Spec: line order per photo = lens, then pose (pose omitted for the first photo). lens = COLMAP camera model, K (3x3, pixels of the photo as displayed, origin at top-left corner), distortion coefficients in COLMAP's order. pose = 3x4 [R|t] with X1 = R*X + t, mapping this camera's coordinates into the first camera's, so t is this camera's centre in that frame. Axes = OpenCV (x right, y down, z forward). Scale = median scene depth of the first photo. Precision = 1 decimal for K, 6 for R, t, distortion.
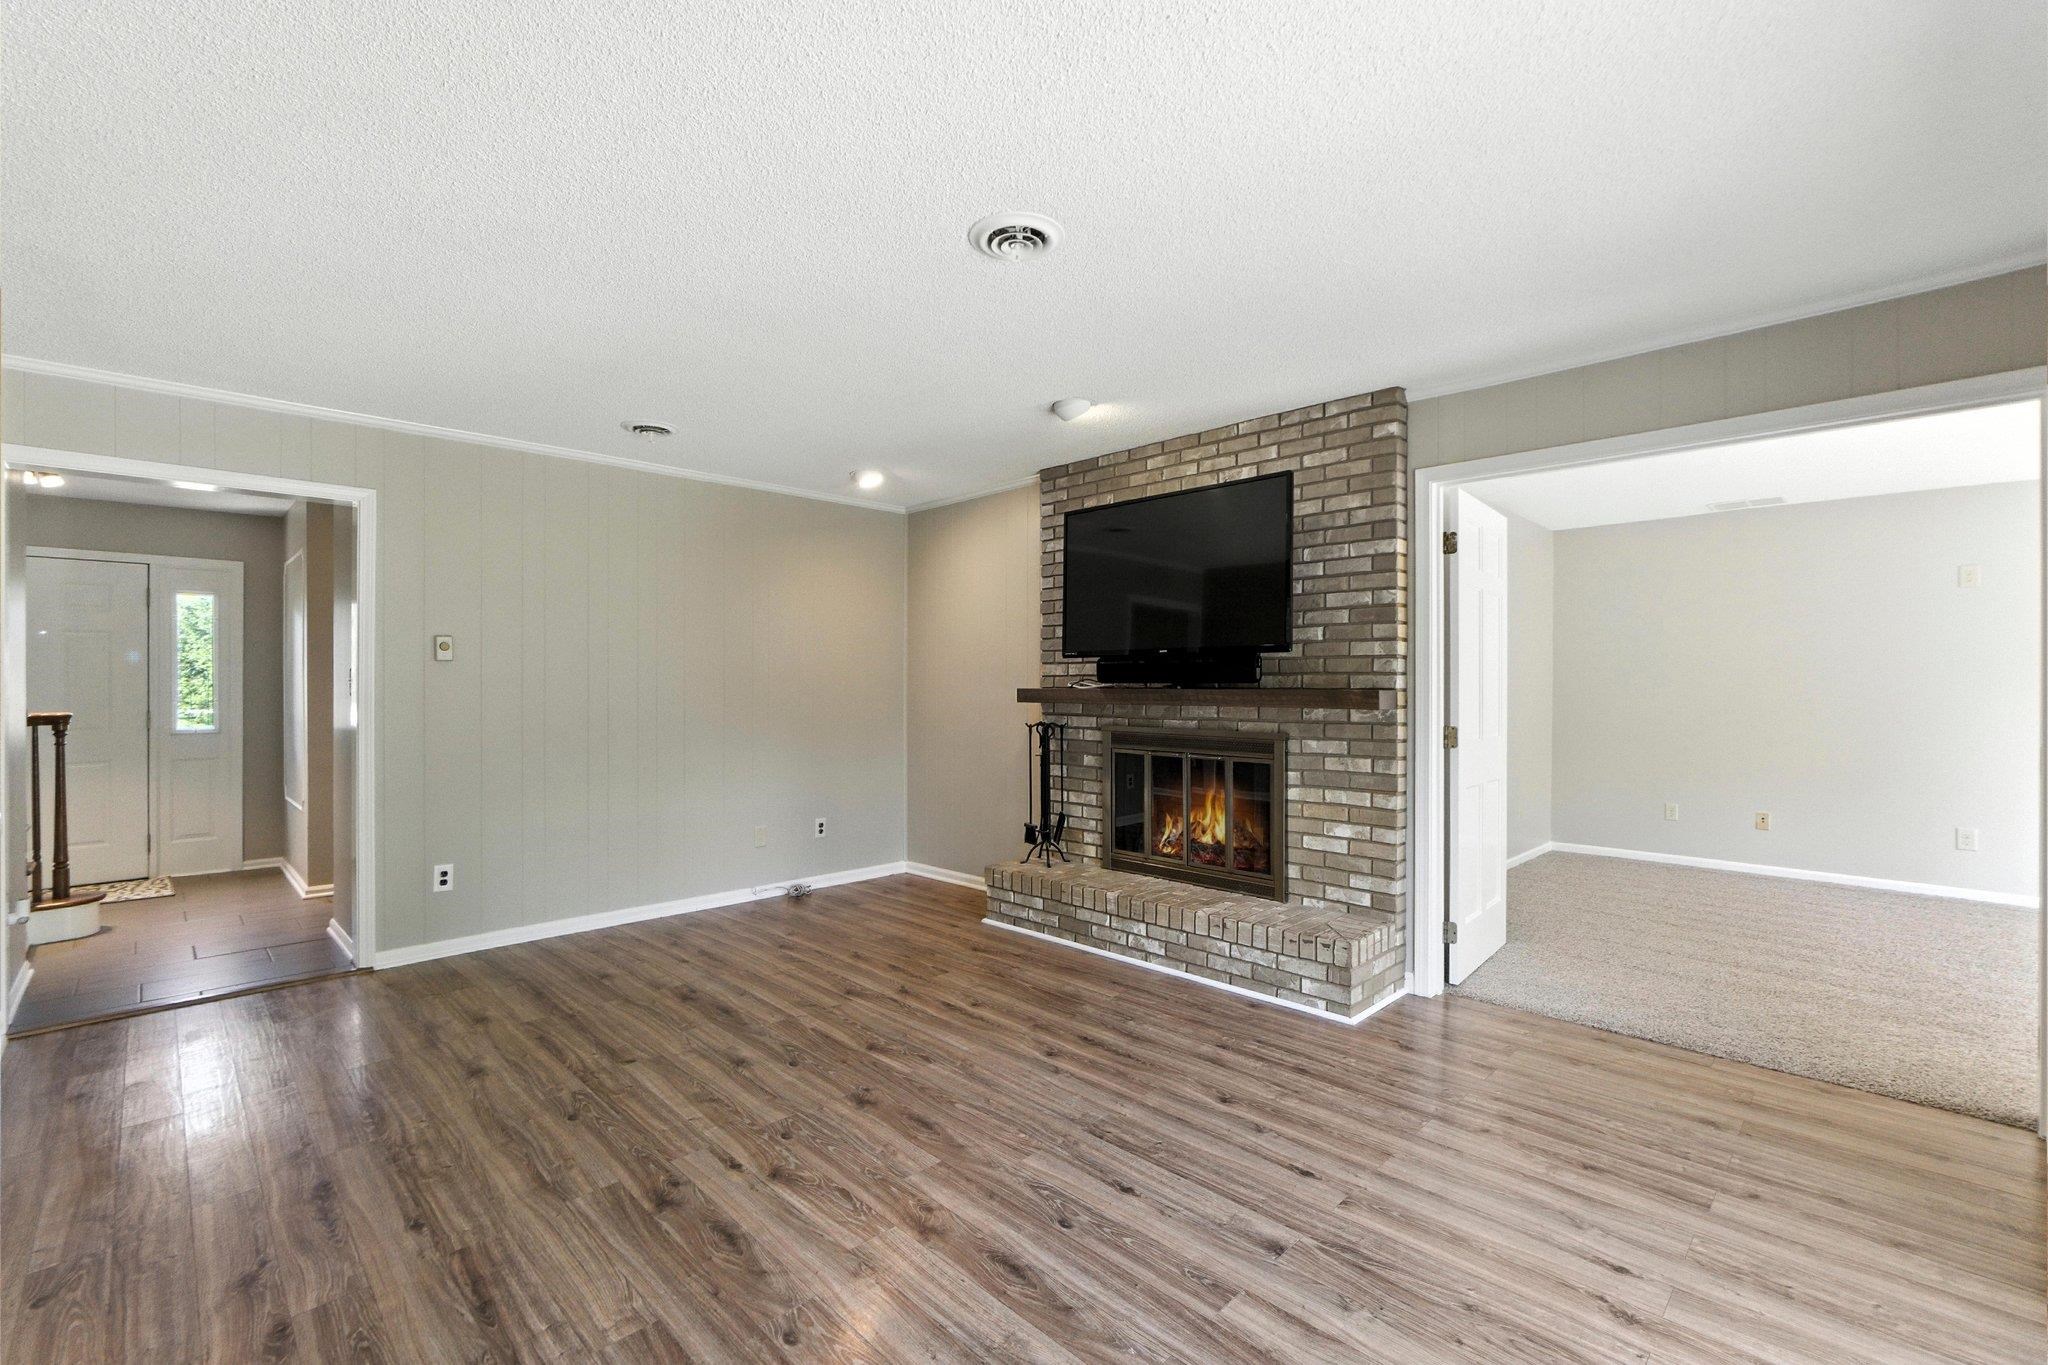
lens RADIAL K [[876.5, 0, 1026.7], [0, 876.5, 693.8], [0, 0, 1]] dist [-0.020959, 0.002047]
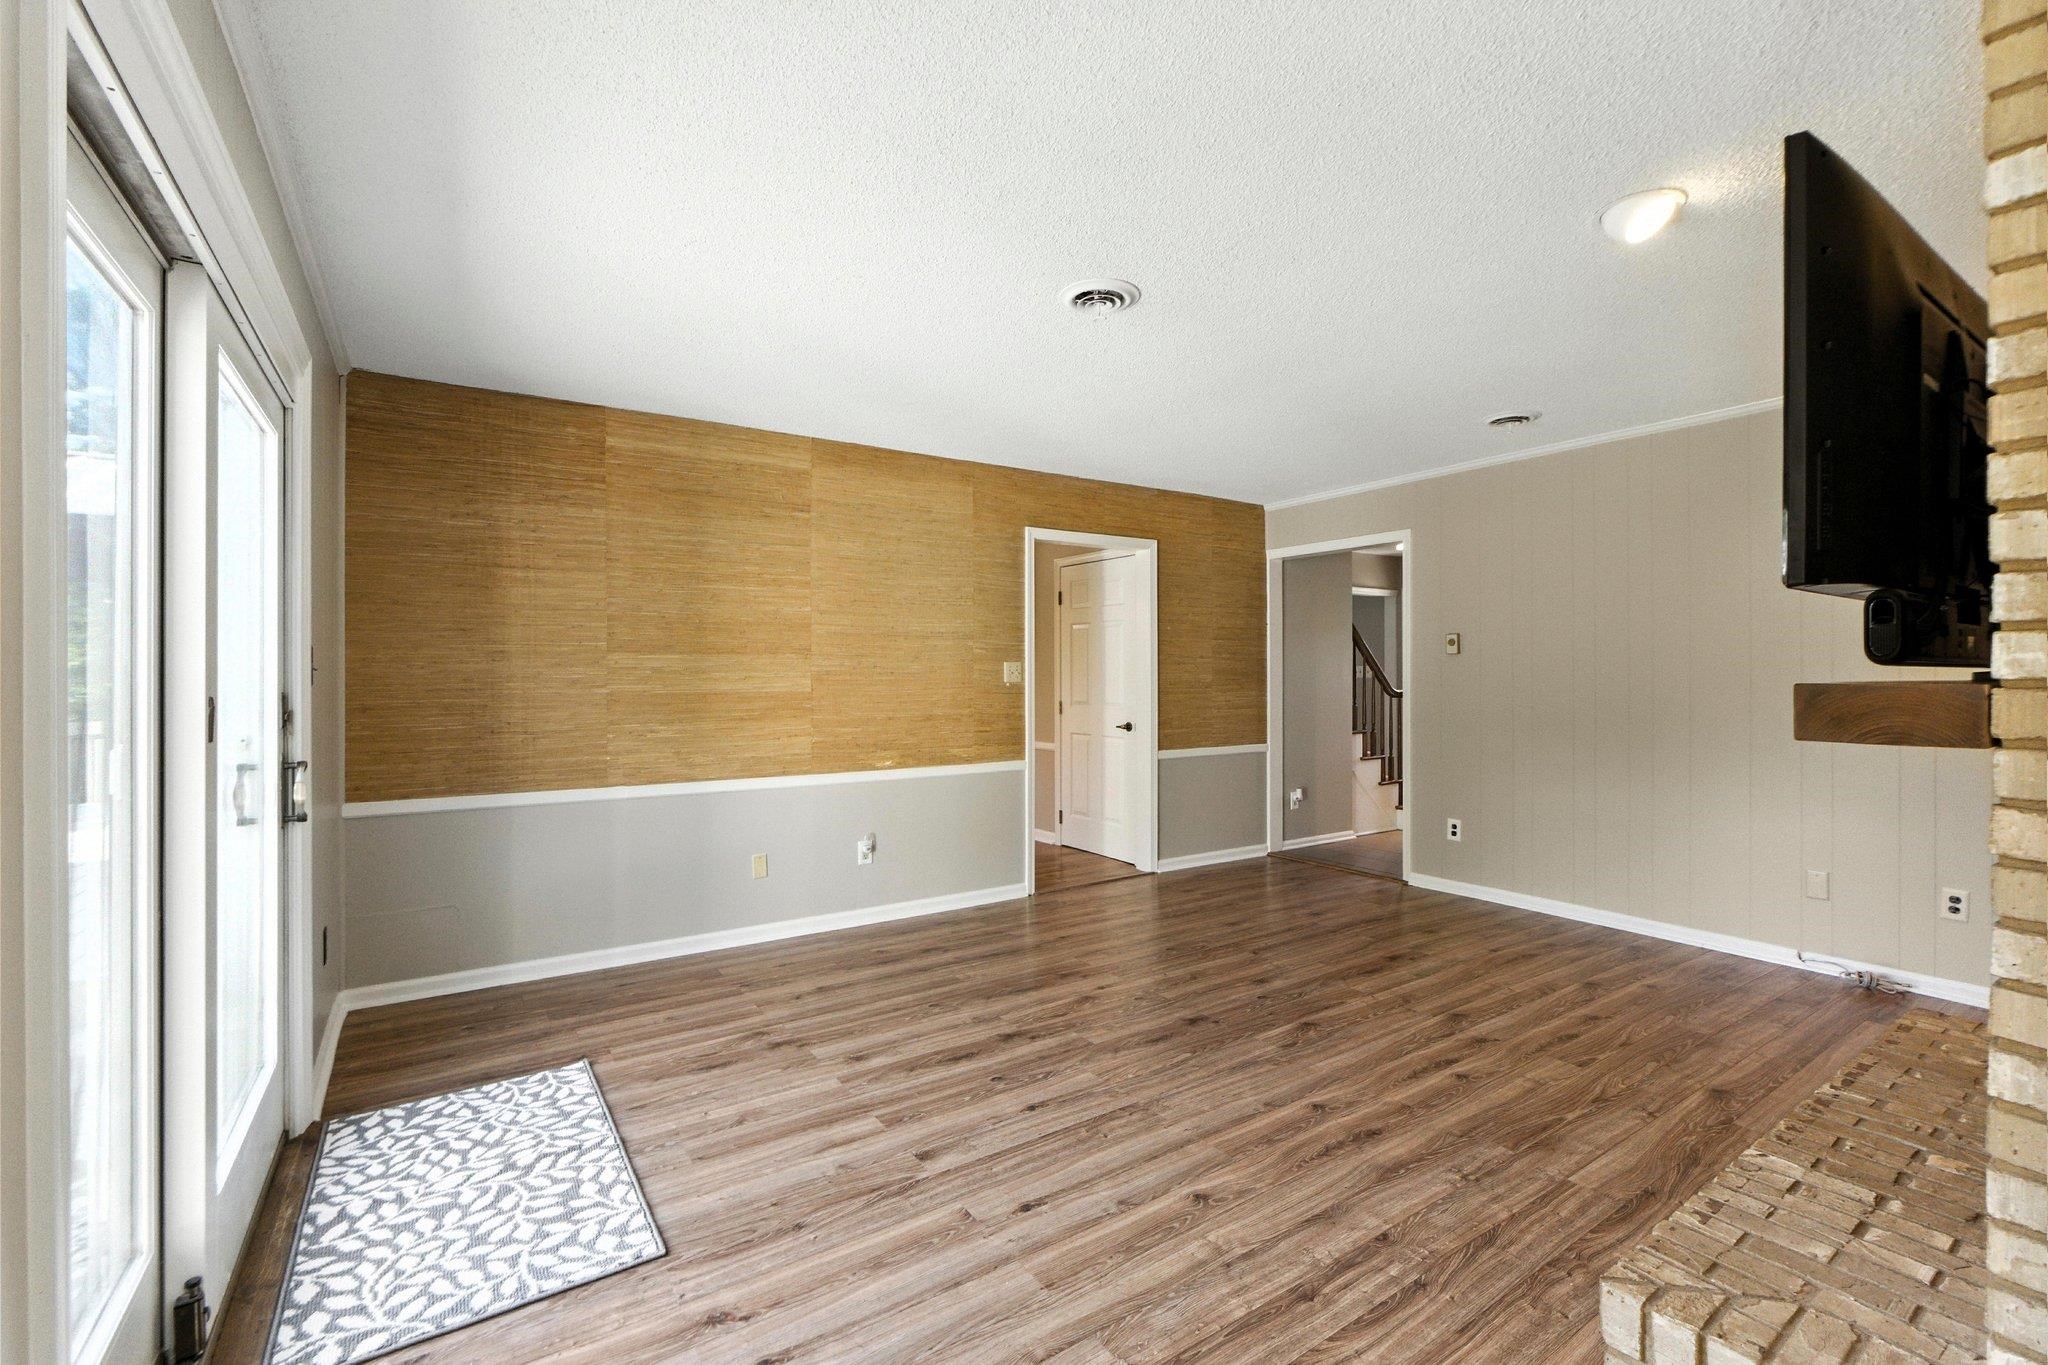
lens RADIAL K [[876.5, 0, 1016.9], [0, 876.5, 681.2], [0, 0, 1]] dist [-0.020959, 0.002047]
pose [[-0.195835, 0.007964, -0.980604, 0.778088], [-0.007384, 0.999927, 0.009596, -0.007716], [0.980609, 0.009120, -0.195762, 0.743597]]
